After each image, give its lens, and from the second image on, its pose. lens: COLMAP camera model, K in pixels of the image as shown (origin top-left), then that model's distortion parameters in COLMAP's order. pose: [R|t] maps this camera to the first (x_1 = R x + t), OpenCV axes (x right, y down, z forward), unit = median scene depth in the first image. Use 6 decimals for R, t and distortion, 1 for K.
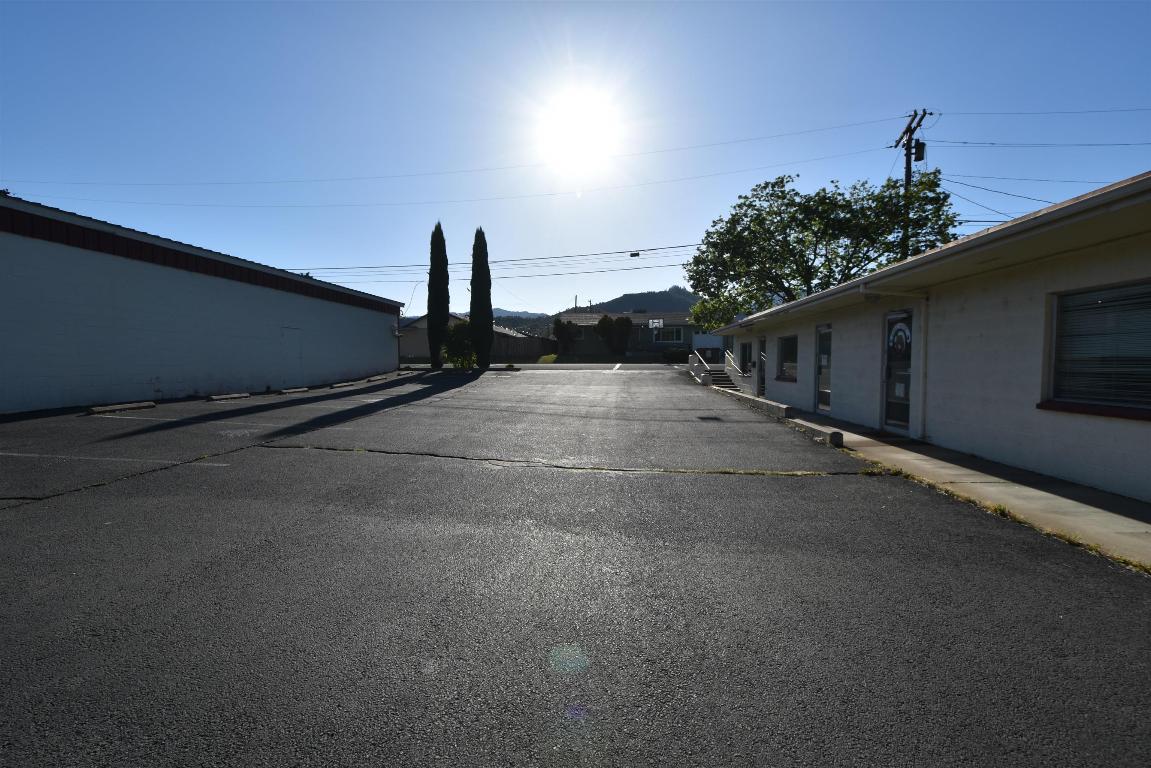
lens RADIAL K [[503.2, 0, 571.1], [0, 503.2, 391.6], [0, 0, 1]] dist [-0.000868, -0.001455]
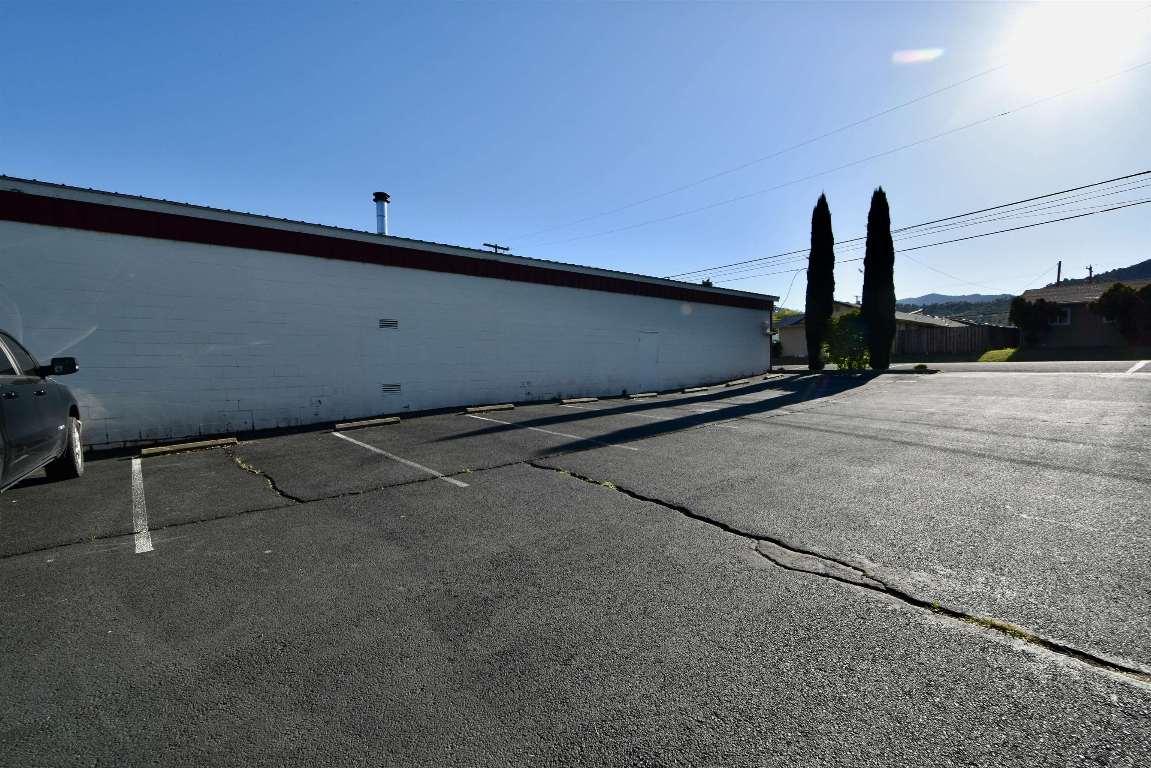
lens RADIAL K [[503.2, 0, 571.1], [0, 503.2, 391.6], [0, 0, 1]] dist [-0.000868, -0.001455]
pose [[0.721249, 0.023991, -0.692260, 0.020829], [-0.023993, 0.999666, 0.009646, -0.009827], [0.692260, 0.009653, 0.721583, 0.121122]]
